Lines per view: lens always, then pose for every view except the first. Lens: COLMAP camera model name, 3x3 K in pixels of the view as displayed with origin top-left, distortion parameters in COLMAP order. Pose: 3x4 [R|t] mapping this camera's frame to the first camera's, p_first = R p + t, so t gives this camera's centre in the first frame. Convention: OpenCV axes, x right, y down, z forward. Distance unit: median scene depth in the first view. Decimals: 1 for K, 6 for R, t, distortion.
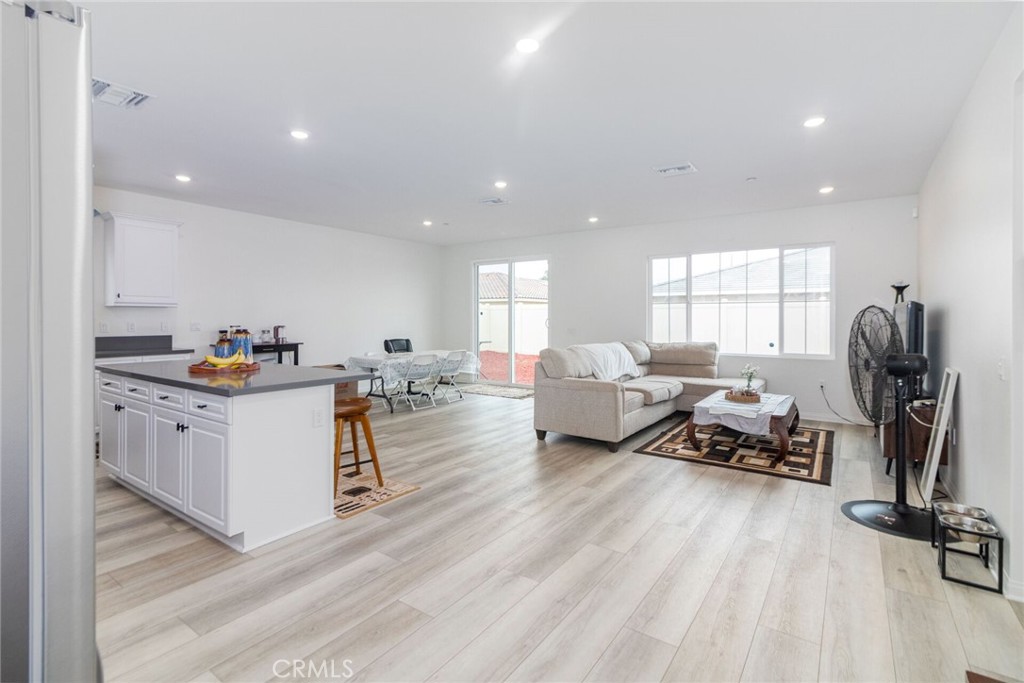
lens RADIAL K [[472.6, 0, 511.1], [0, 472.6, 319.8], [0, 0, 1]] dist [0.001595, -0.000015]
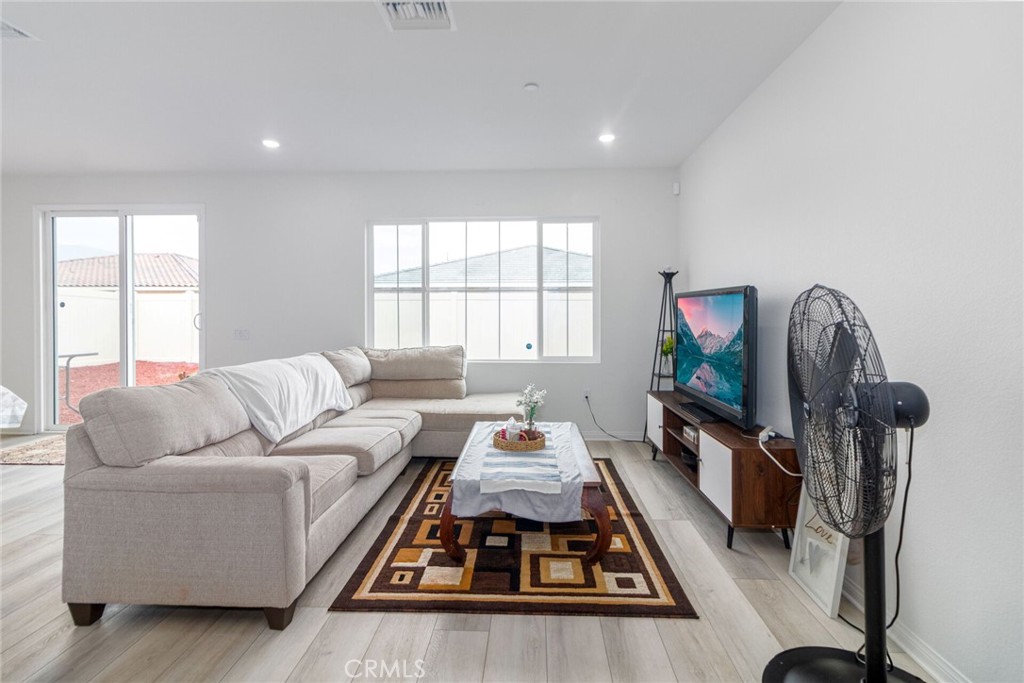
lens RADIAL K [[470.5, 0, 512.2], [0, 470.5, 310.9], [0, 0, 1]] dist [0.001172, 0.000112]
pose [[0.840192, -0.002474, 0.542283, 0.142068], [0.005707, 0.999975, -0.004280, -0.001697], [-0.542259, 0.006691, 0.840185, 0.463337]]
